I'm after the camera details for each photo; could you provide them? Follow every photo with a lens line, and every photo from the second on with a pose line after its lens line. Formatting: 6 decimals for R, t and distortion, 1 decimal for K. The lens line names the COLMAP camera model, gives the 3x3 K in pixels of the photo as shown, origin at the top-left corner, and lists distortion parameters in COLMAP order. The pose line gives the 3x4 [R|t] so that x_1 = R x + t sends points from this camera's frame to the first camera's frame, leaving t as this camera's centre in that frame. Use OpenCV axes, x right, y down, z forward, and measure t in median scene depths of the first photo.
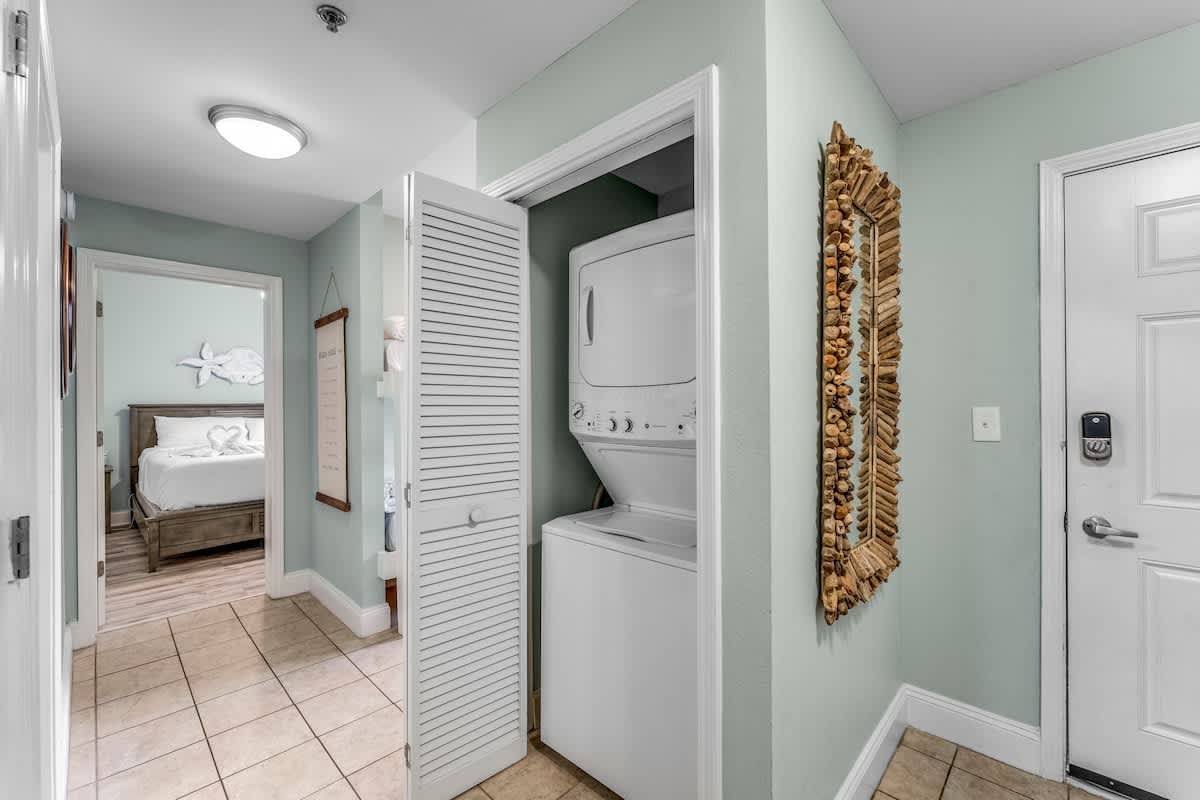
lens RADIAL K [[491.6, 0, 598.6], [0, 491.6, 398.8], [0, 0, 1]] dist [-0.004926, -0.000073]
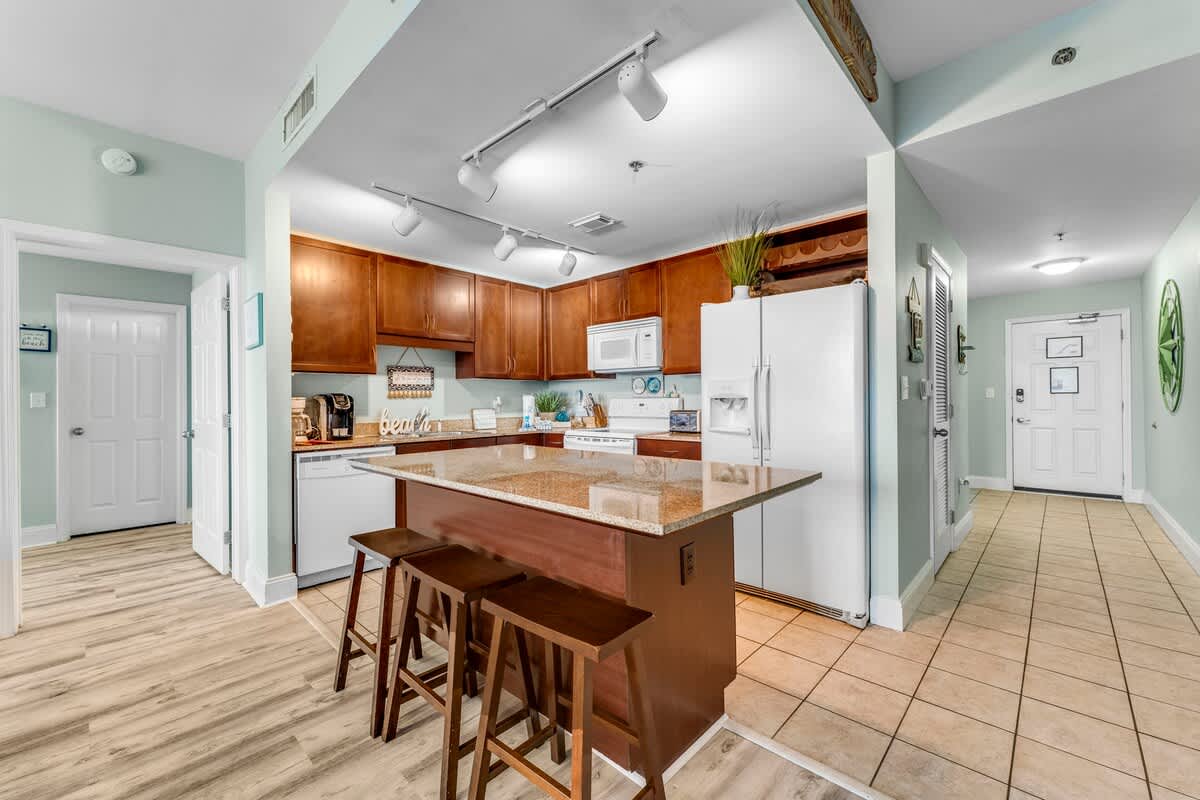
lens RADIAL K [[491.6, 0, 583.6], [0, 491.6, 402.4], [0, 0, 1]] dist [-0.004926, -0.000073]
pose [[0.999950, -0.005509, 0.008393, -2.794449], [0.005508, 0.999985, 0.000129, 0.132801], [-0.008393, -0.000083, 0.999965, -3.229530]]
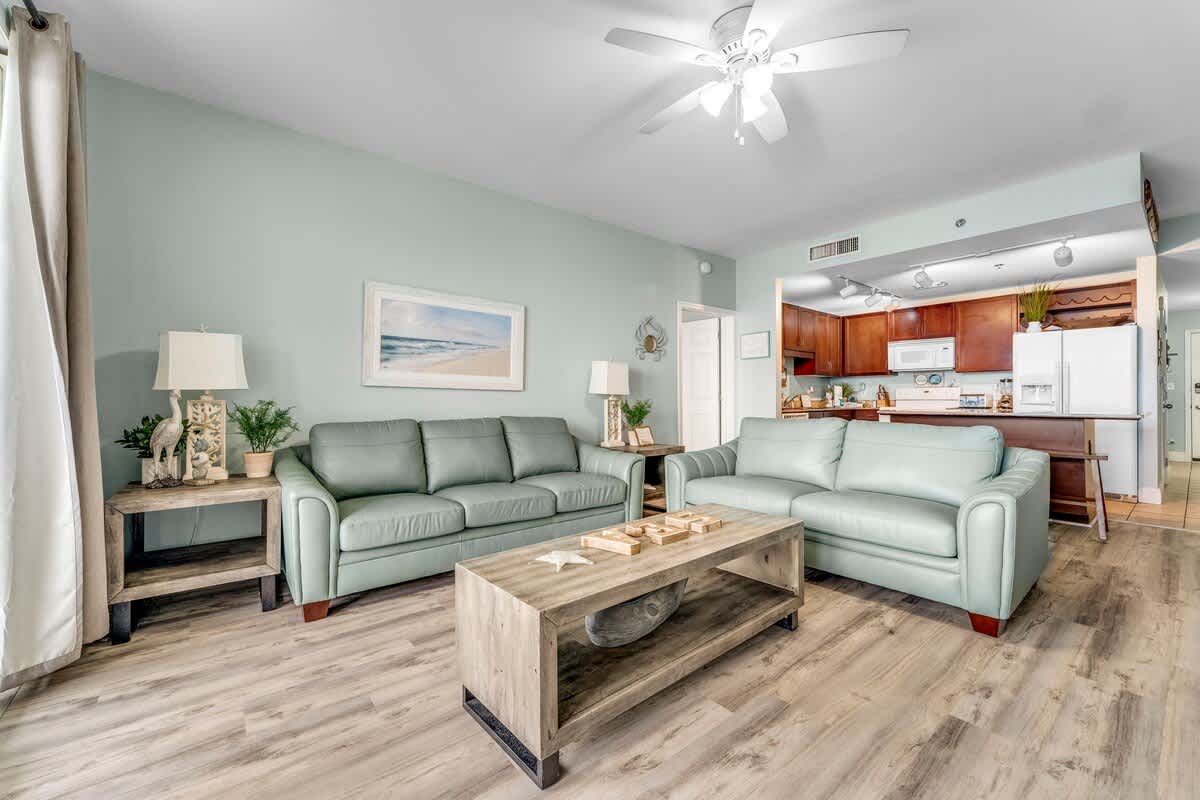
lens RADIAL K [[491.6, 0, 565.9], [0, 491.6, 399.5], [0, 0, 1]] dist [-0.004926, -0.000073]
pose [[0.990752, -0.000068, -0.135683, -5.409961], [-0.000121, 0.999999, -0.001381, 0.237410], [0.135683, 0.001385, 0.990751, -5.525538]]
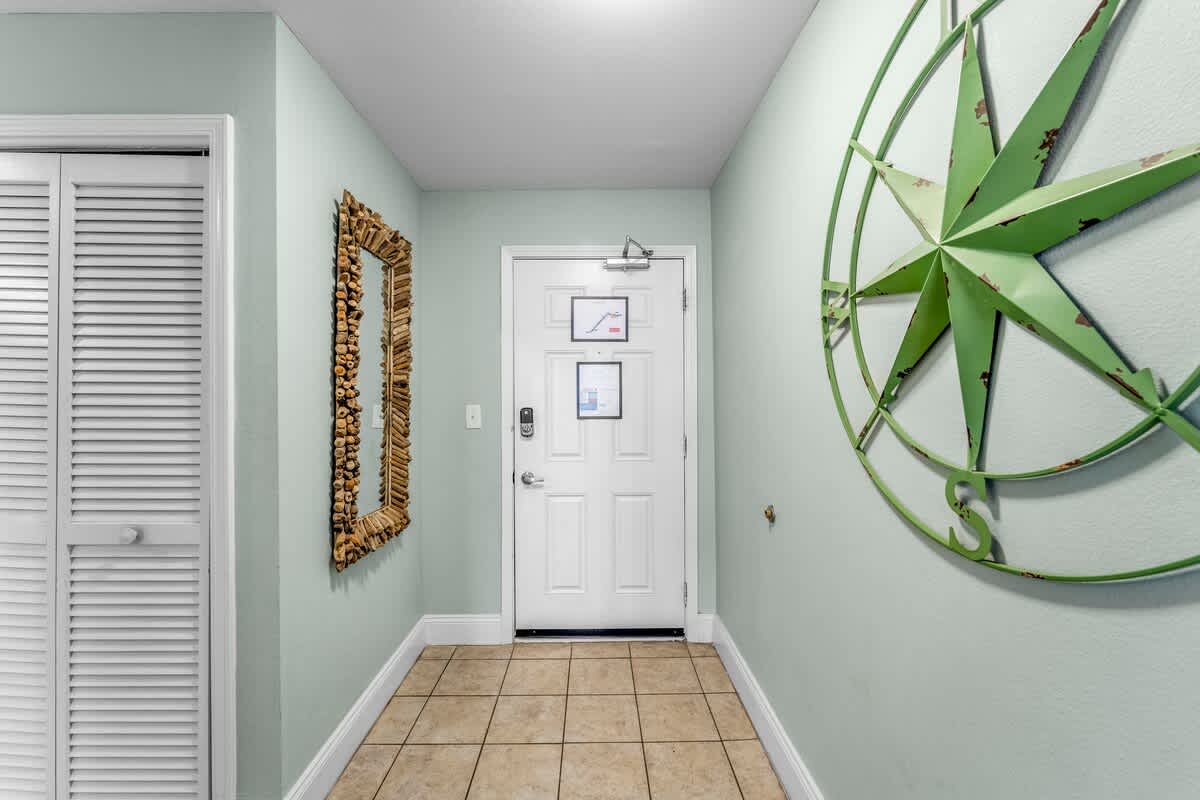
lens RADIAL K [[491.6, 0, 596.3], [0, 491.6, 397.7], [0, 0, 1]] dist [-0.004926, -0.000073]
pose [[0.712629, 0.001985, 0.701538, 0.037719], [-0.000069, 0.999996, -0.002759, -0.001126], [-0.701541, 0.001918, 0.712627, -0.397744]]
